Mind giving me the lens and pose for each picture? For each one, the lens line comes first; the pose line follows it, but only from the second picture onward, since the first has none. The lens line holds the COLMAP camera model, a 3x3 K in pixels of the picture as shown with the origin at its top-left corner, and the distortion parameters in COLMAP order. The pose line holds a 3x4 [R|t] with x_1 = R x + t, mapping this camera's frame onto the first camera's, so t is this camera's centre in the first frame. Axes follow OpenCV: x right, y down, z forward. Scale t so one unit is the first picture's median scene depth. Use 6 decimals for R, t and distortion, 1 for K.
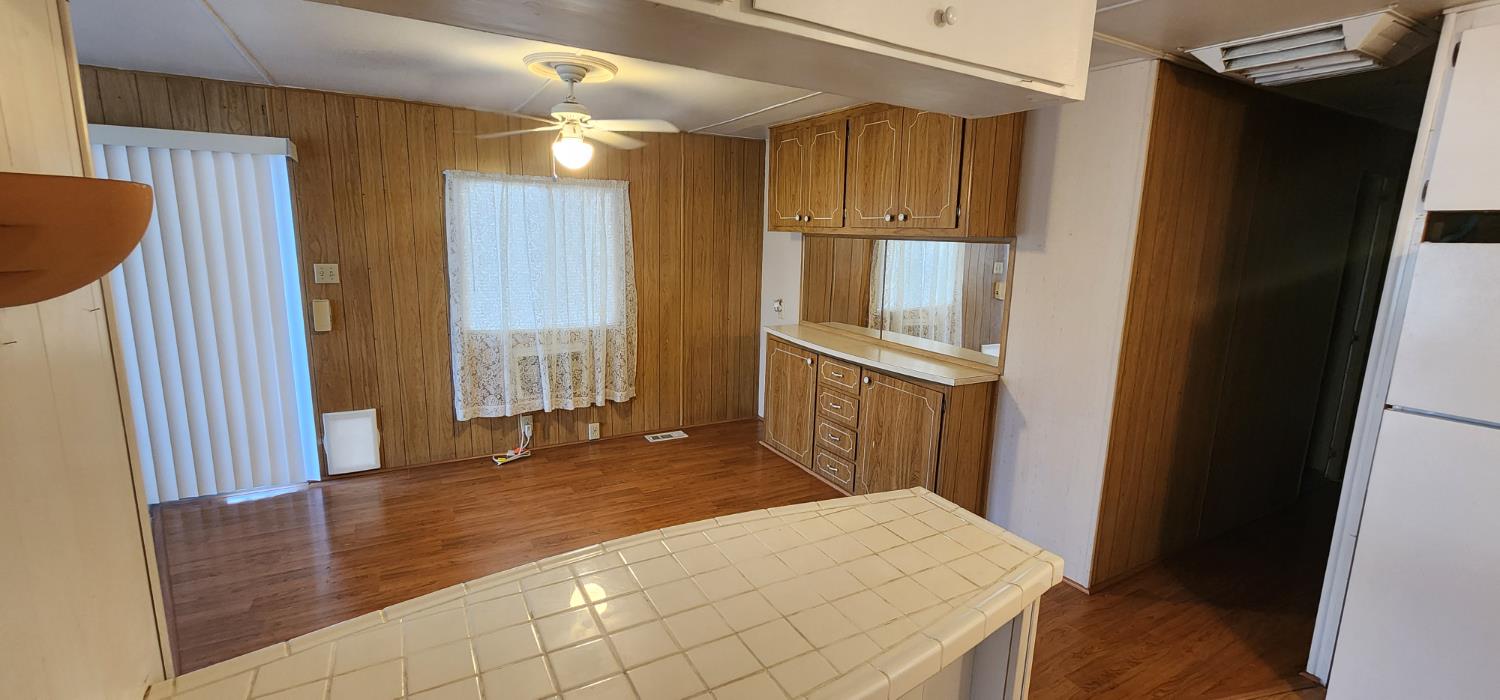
lens RADIAL K [[614.5, 0, 760.1], [0, 614.5, 344.4], [0, 0, 1]] dist [-0.001228, -0.000175]
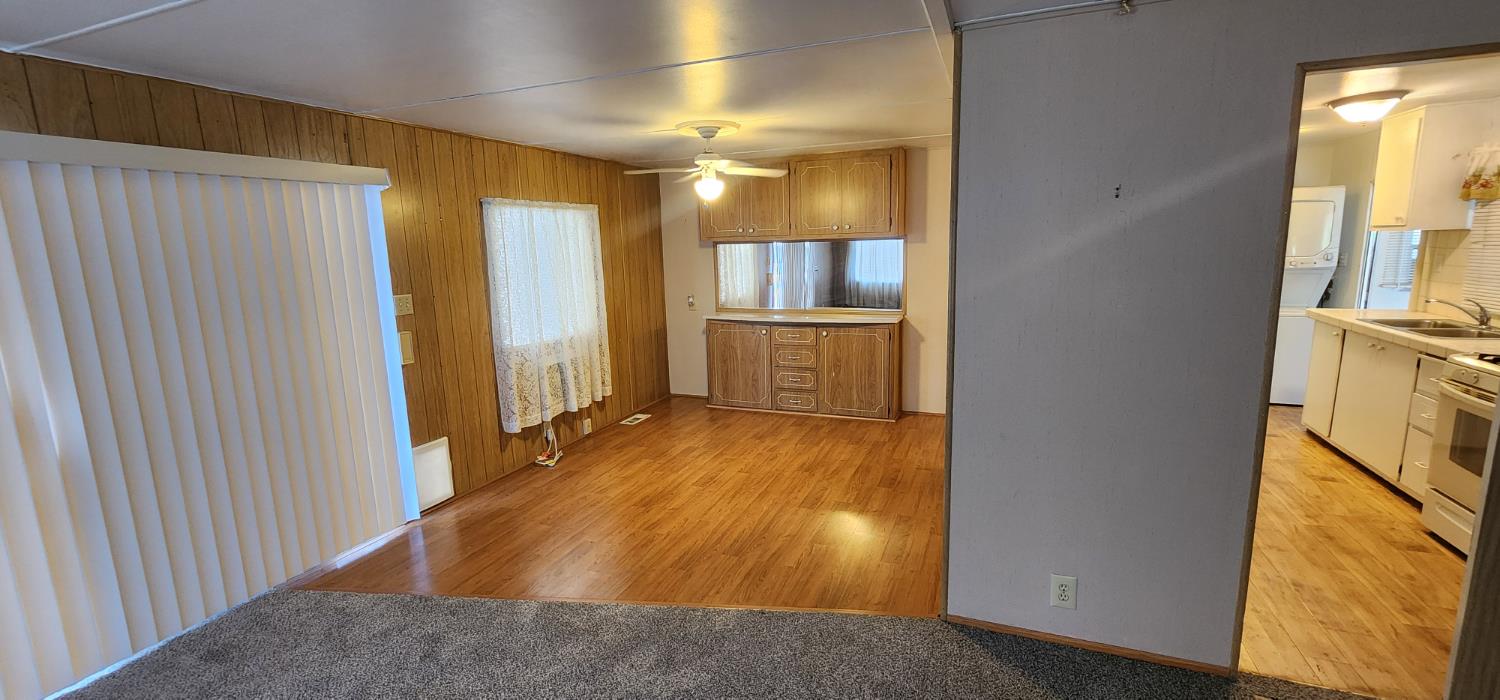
lens RADIAL K [[614.5, 0, 760.1], [0, 614.5, 344.4], [0, 0, 1]] dist [-0.001228, -0.000175]
pose [[0.782907, -0.150923, 0.603555, -0.814226], [0.157383, 0.986620, 0.042560, -0.005255], [-0.601903, 0.061669, 0.796185, -0.109411]]
